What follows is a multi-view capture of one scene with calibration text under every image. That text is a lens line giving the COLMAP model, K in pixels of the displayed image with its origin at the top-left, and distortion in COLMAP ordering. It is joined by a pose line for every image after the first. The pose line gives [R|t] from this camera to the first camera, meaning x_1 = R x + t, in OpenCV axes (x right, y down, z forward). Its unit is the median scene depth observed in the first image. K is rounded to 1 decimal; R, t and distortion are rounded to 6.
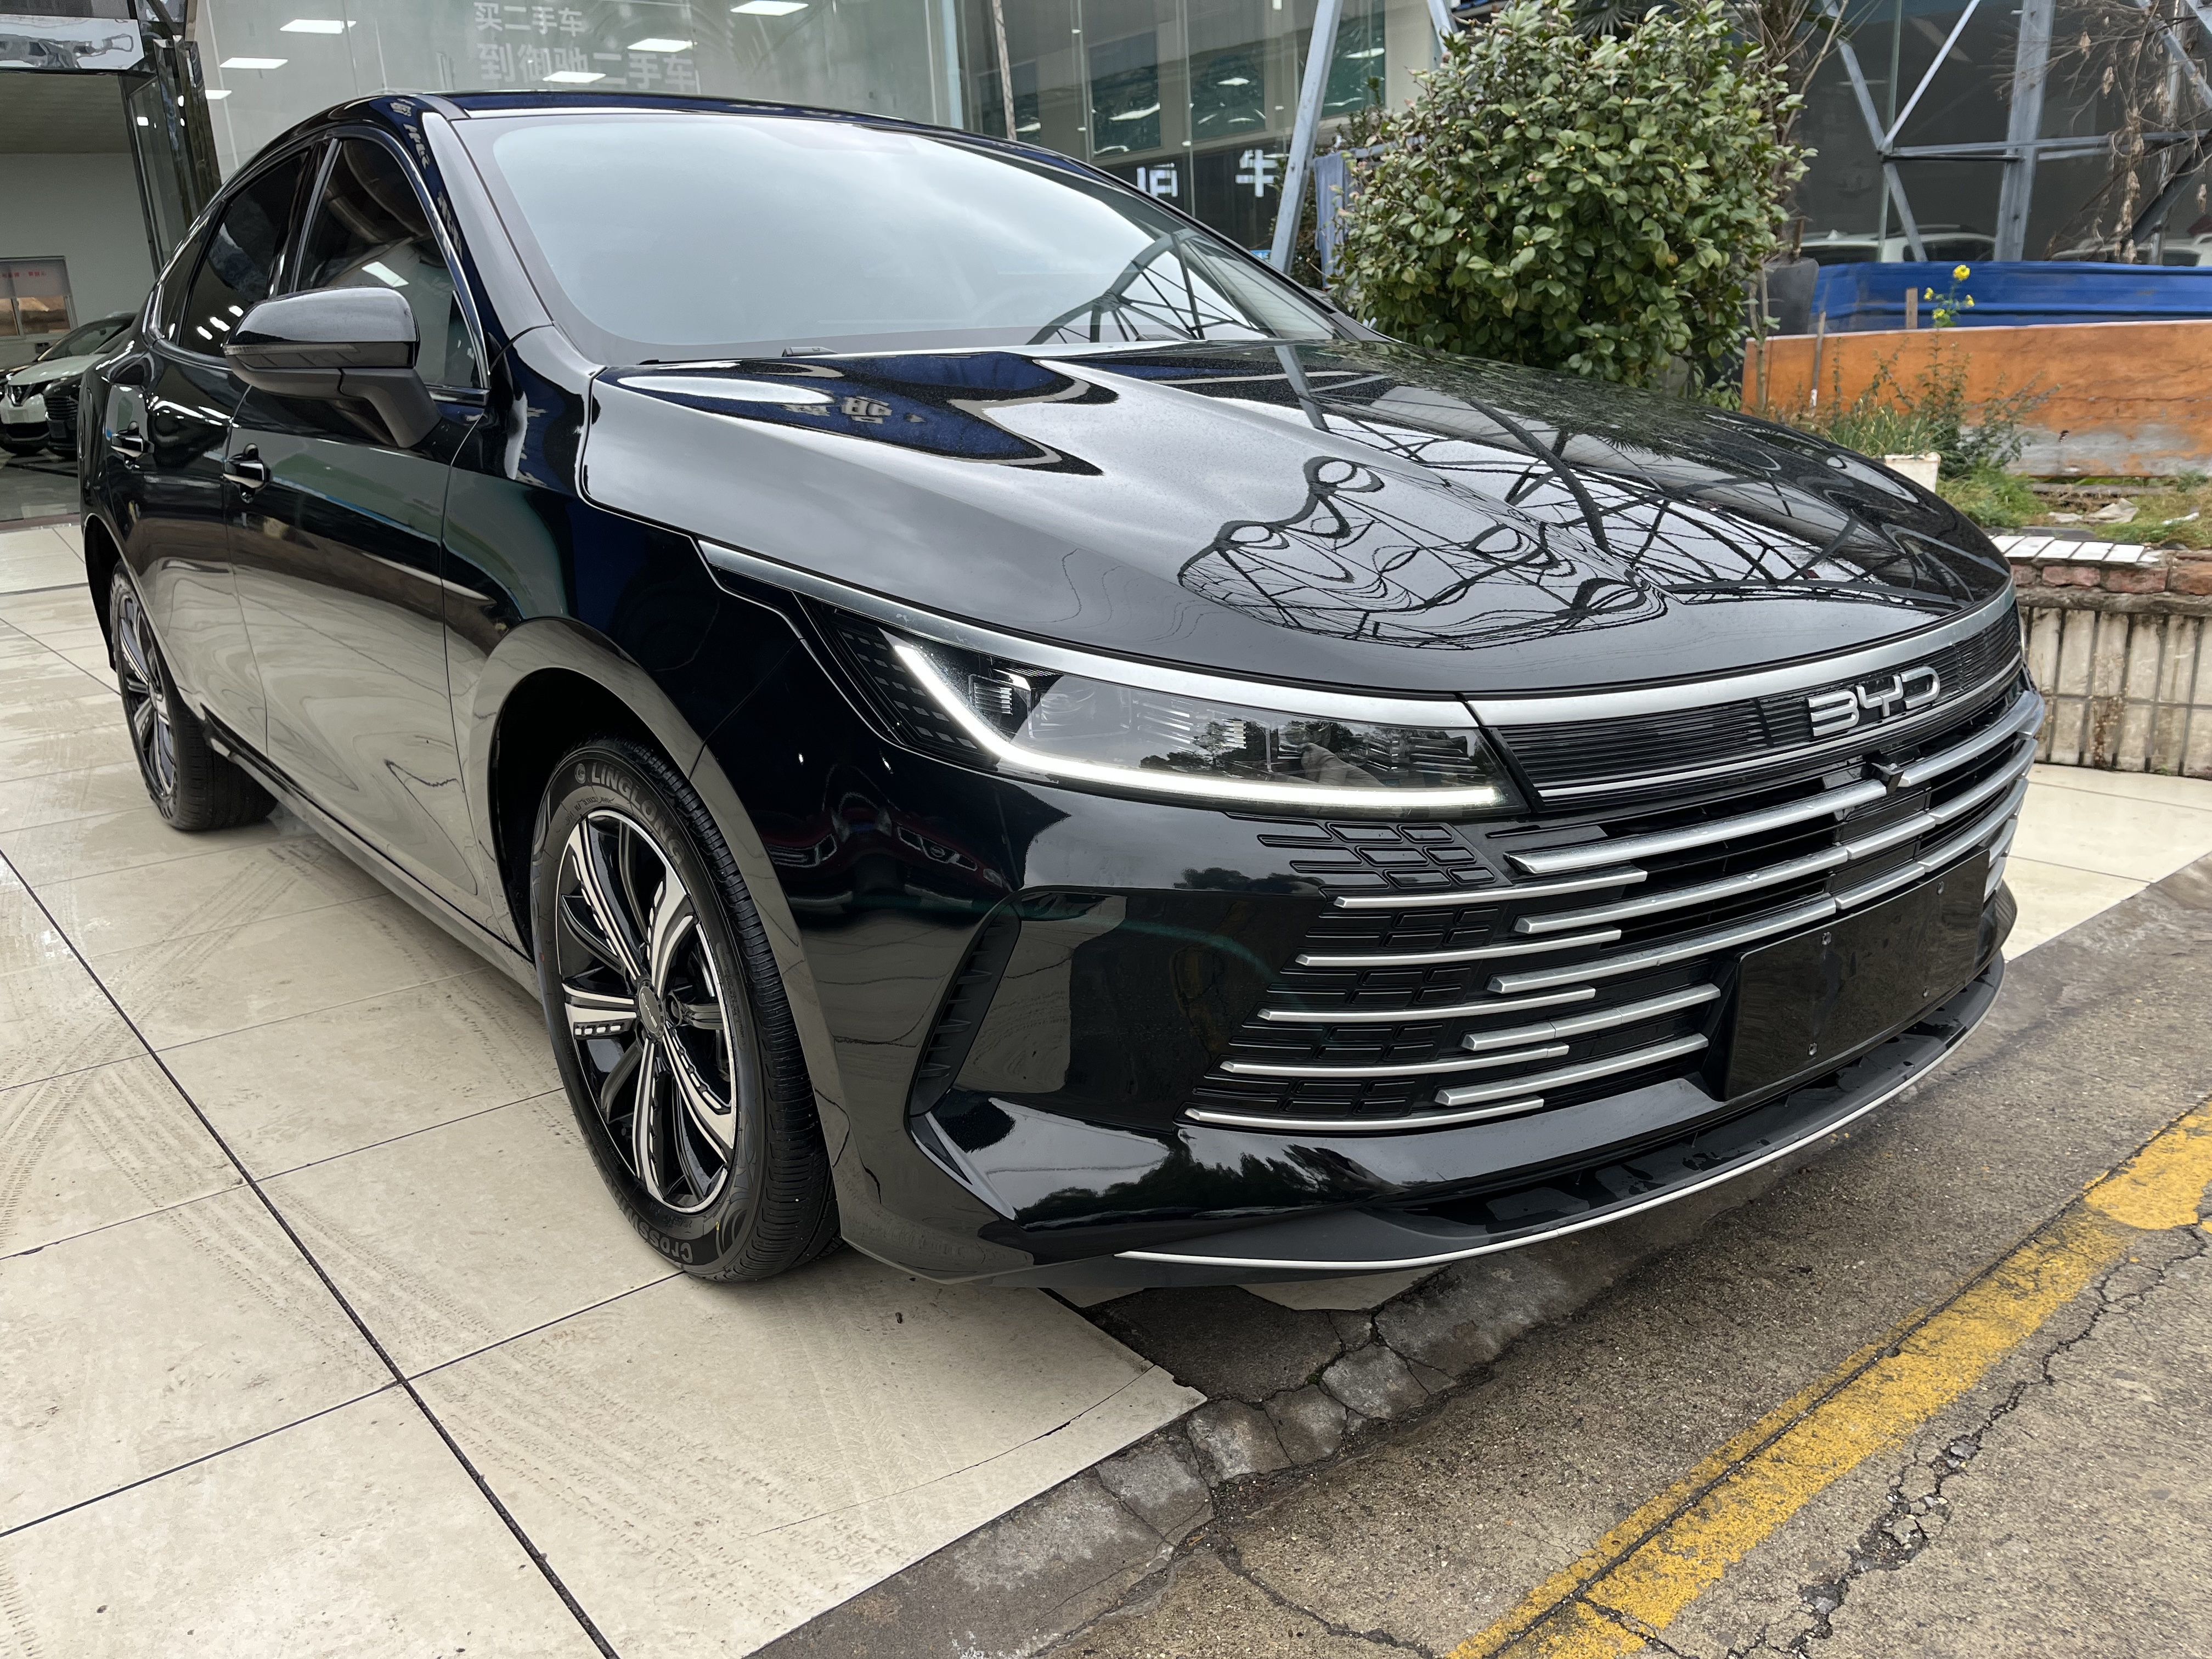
lens RADIAL K [[1670.6, 0, 1106.0], [0, 1670.6, 829.5], [0, 0, 1]] dist [0.066315, -0.082238]
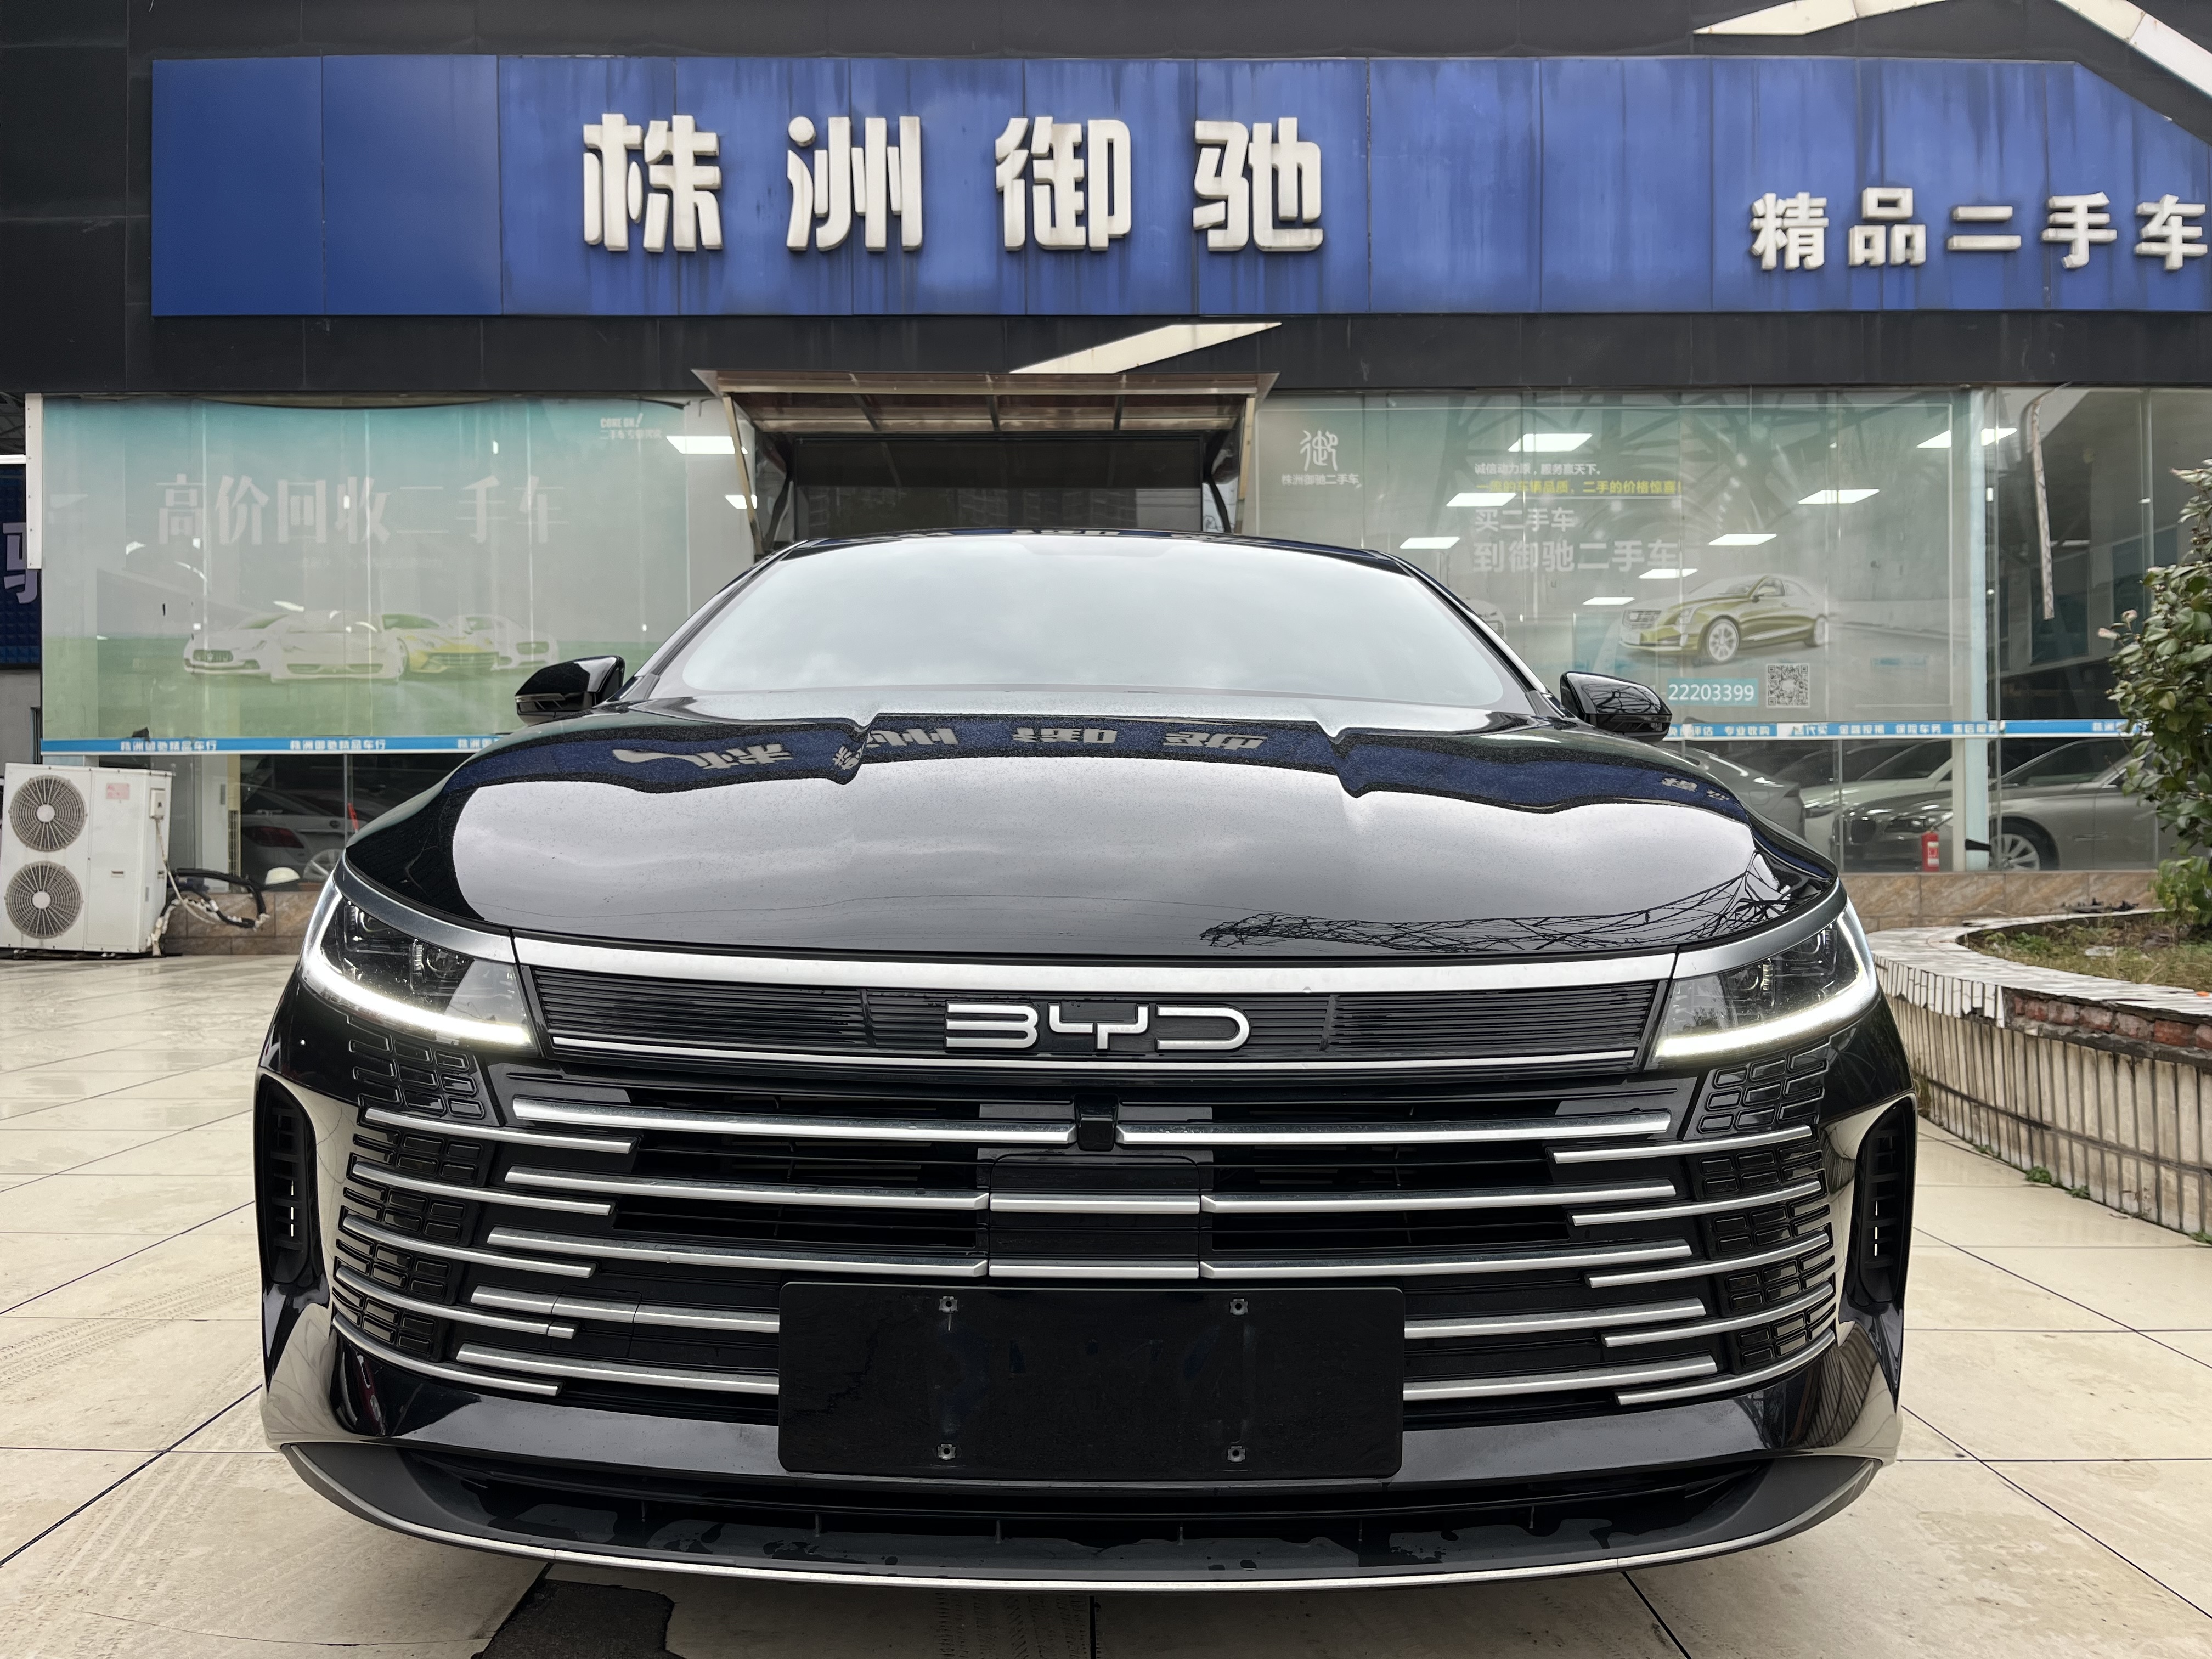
lens RADIAL K [[1666.8, 0, 1067.4], [0, 1666.8, 837.7], [0, 0, 1]] dist [0.043064, -0.067605]
pose [[0.783620, 0.041586, -0.619847, 0.942316], [-0.205211, 0.959078, -0.195085, -0.005103], [0.586368, 0.280072, 0.760087, 0.351234]]
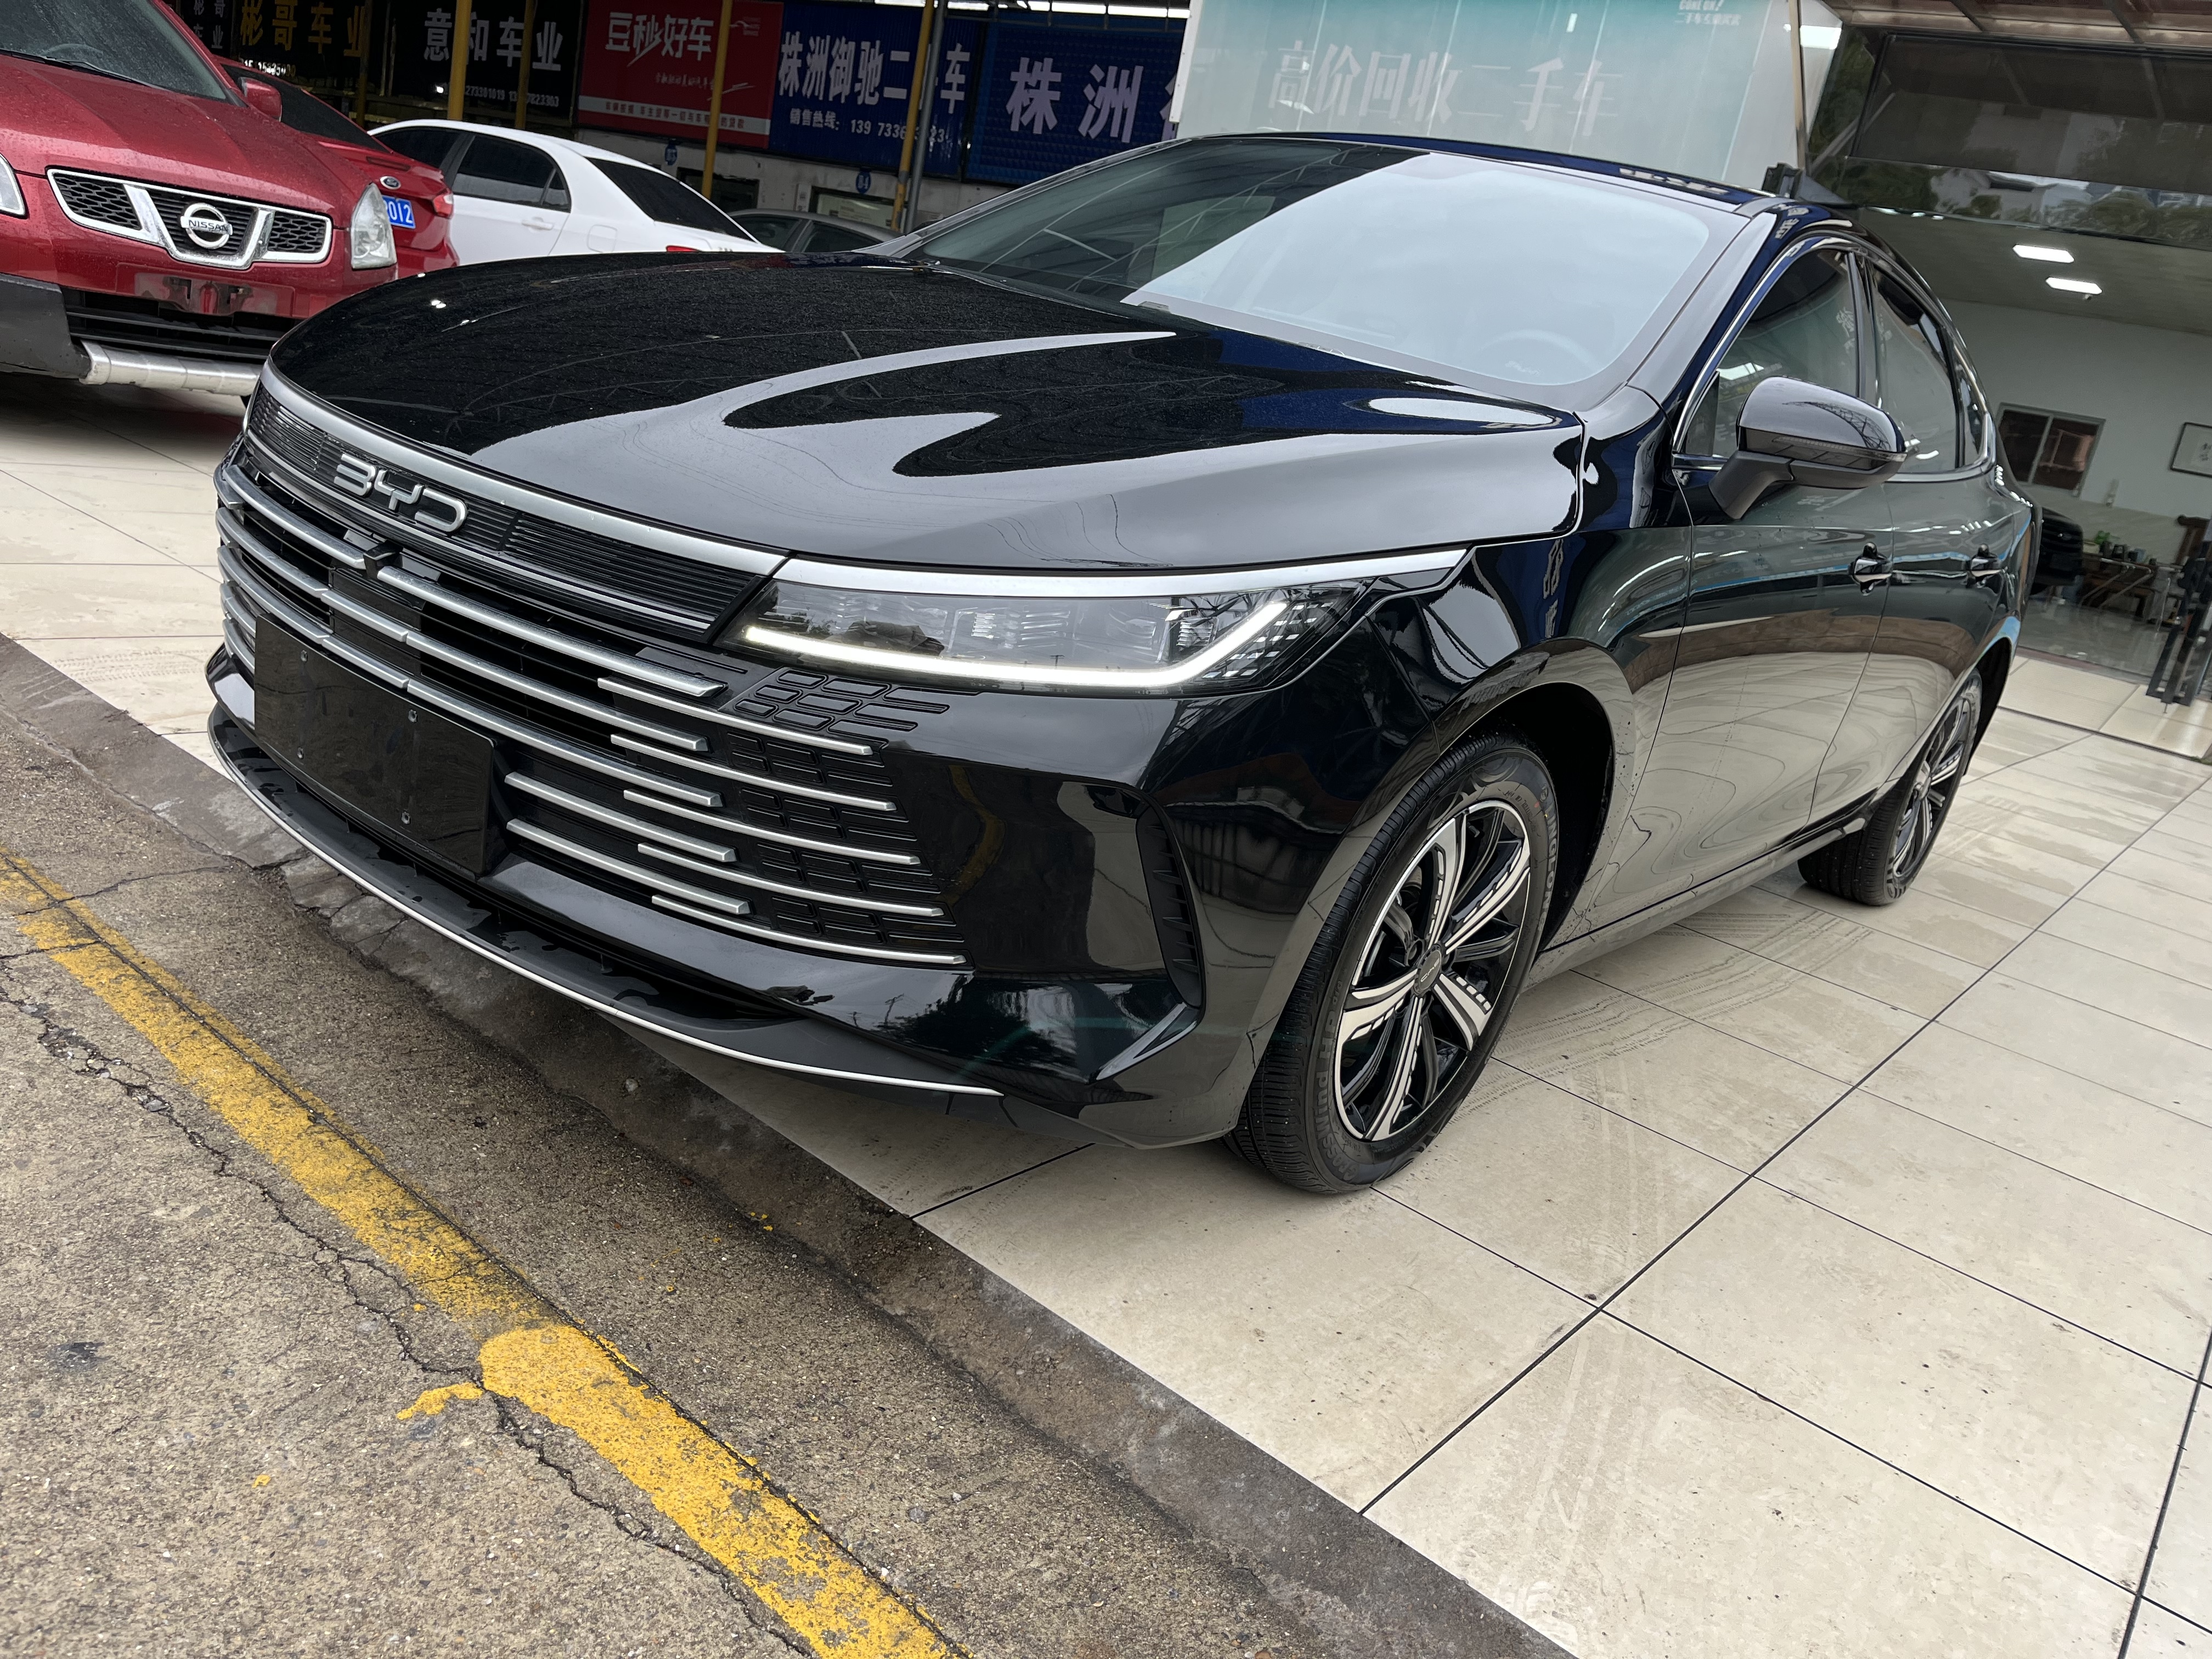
lens RADIAL K [[1649.6, 0, 1106.0], [0, 1649.6, 829.5], [0, 0, 1]] dist [0.104677, -0.158358]
pose [[0.204193, 0.354894, -0.912335, 1.615082], [-0.462953, 0.856175, 0.229432, -0.351407], [0.862543, 0.375520, 0.339124, 1.108807]]
